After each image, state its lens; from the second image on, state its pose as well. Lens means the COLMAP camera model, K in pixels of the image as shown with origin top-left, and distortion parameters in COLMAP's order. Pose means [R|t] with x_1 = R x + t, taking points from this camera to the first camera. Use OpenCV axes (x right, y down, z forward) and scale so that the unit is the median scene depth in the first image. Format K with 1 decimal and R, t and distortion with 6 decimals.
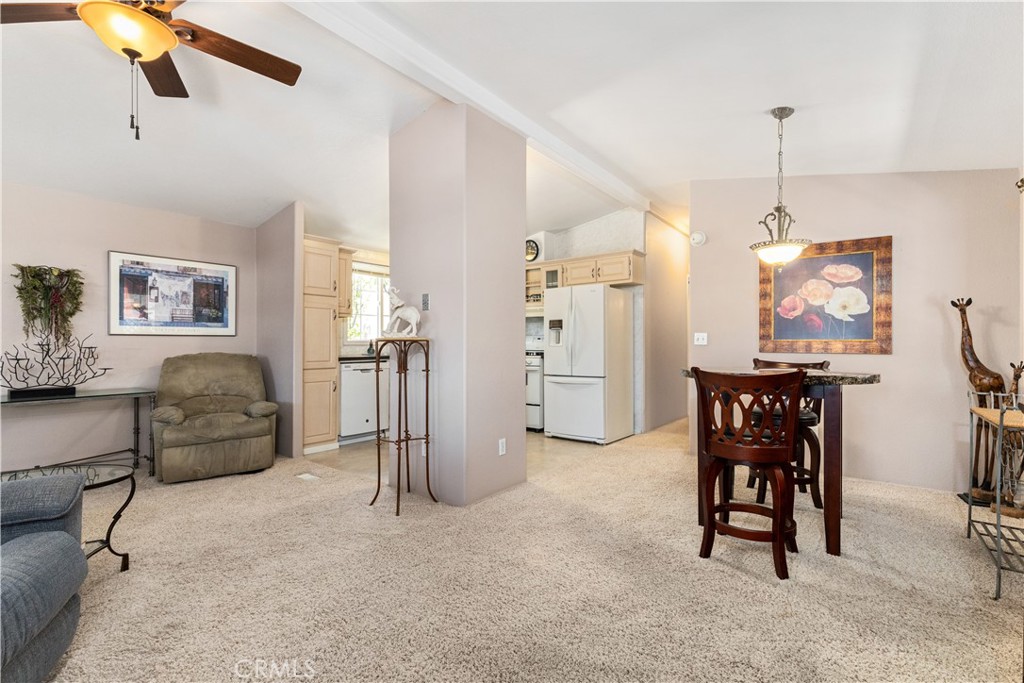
lens RADIAL K [[461.4, 0, 508.7], [0, 461.4, 341.6], [0, 0, 1]] dist [0.002168, 0.000236]
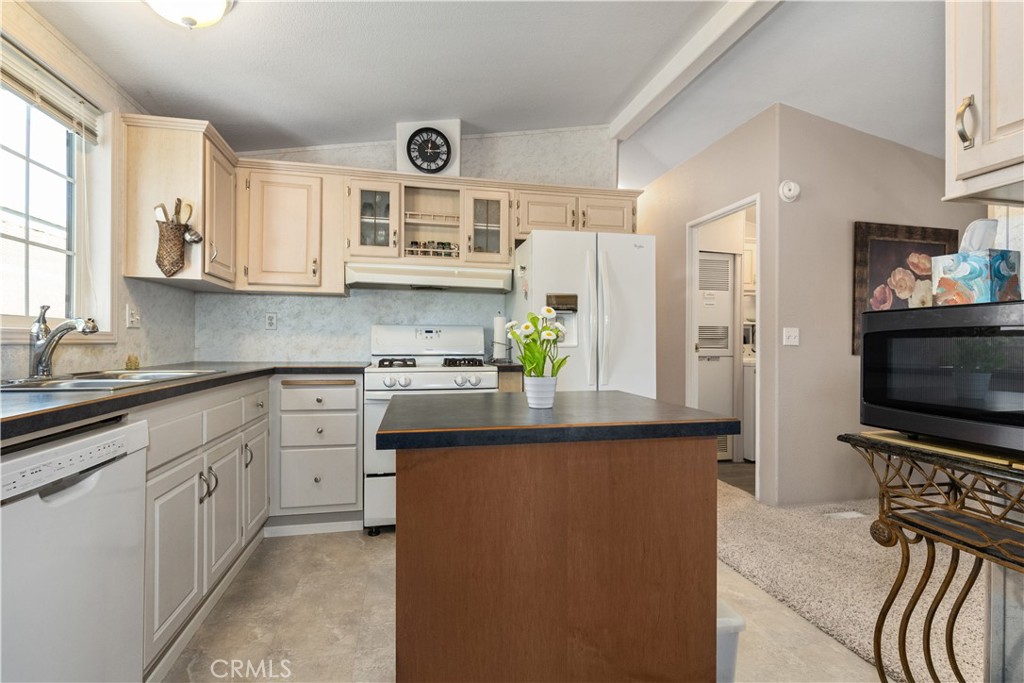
lens RADIAL K [[479.3, 0, 515.6], [0, 479.3, 342.1], [0, 0, 1]] dist [0.000356, 0.000089]
pose [[0.639567, 0.003460, 0.768728, -0.455944], [-0.008080, 0.999965, 0.002222, 0.004353], [-0.768693, -0.007632, 0.639572, 0.979242]]
